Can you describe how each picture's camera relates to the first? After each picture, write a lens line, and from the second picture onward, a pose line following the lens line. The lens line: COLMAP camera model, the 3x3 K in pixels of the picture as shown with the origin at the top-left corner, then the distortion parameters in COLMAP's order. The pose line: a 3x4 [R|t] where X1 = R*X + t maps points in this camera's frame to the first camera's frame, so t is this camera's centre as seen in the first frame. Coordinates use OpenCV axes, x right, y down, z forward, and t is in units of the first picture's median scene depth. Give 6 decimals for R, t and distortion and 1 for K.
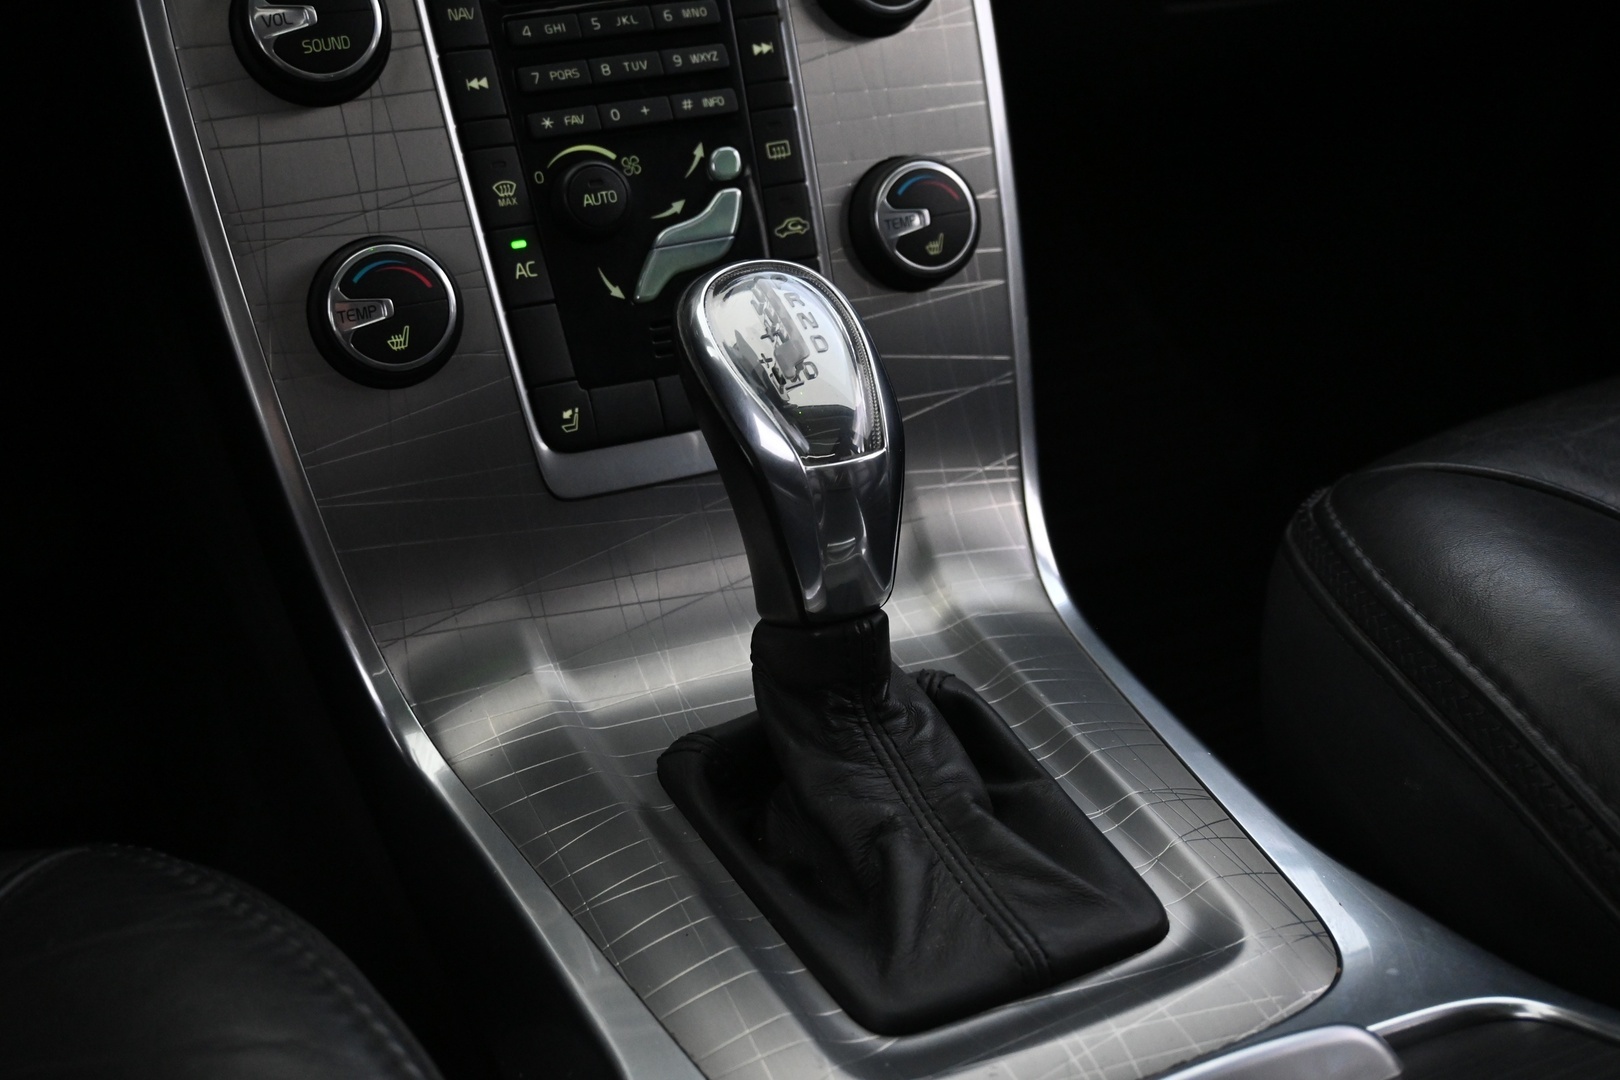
lens RADIAL K [[1726.2, 0, 821.9], [0, 1726.2, 534.5], [0, 0, 1]] dist [0.000616, 0.000000]
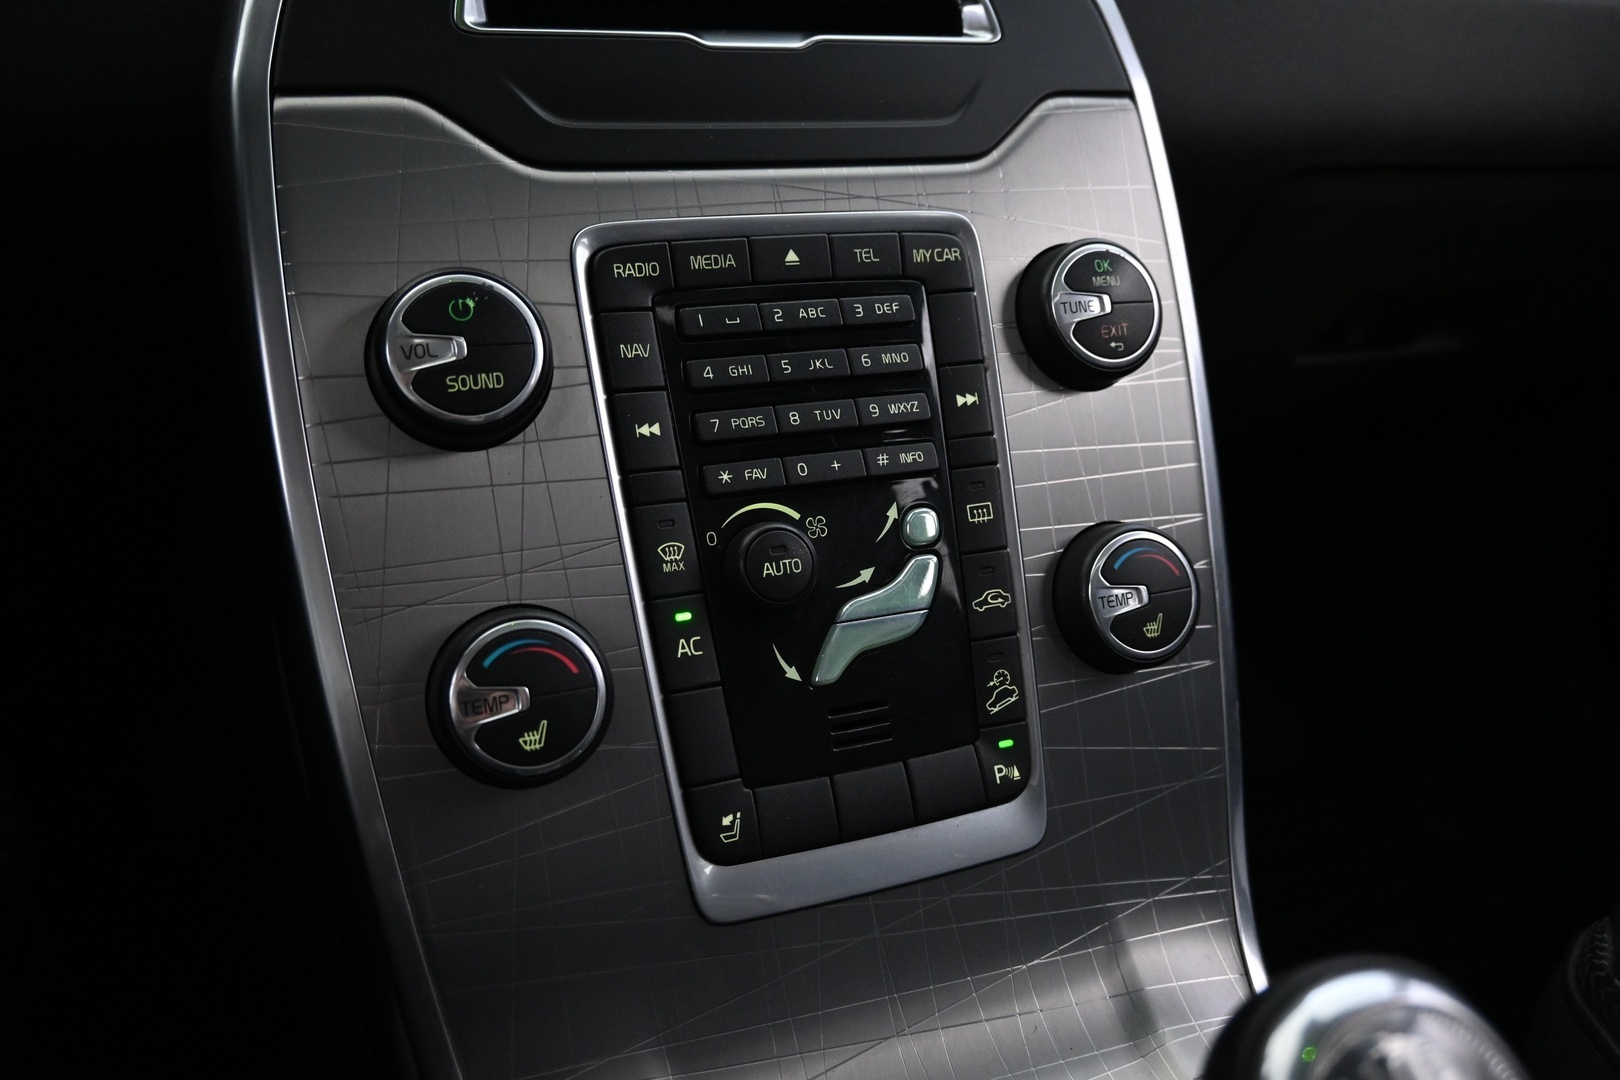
lens RADIAL K [[1304.8, 0, 816.6], [0, 1304.8, 539.2], [0, 0, 1]] dist [-0.005848, 0.004211]
pose [[0.998318, 0.045873, -0.035439, -0.088992], [-0.050310, 0.989348, -0.136602, -0.121008], [0.028795, 0.138155, 0.989992, 0.361397]]
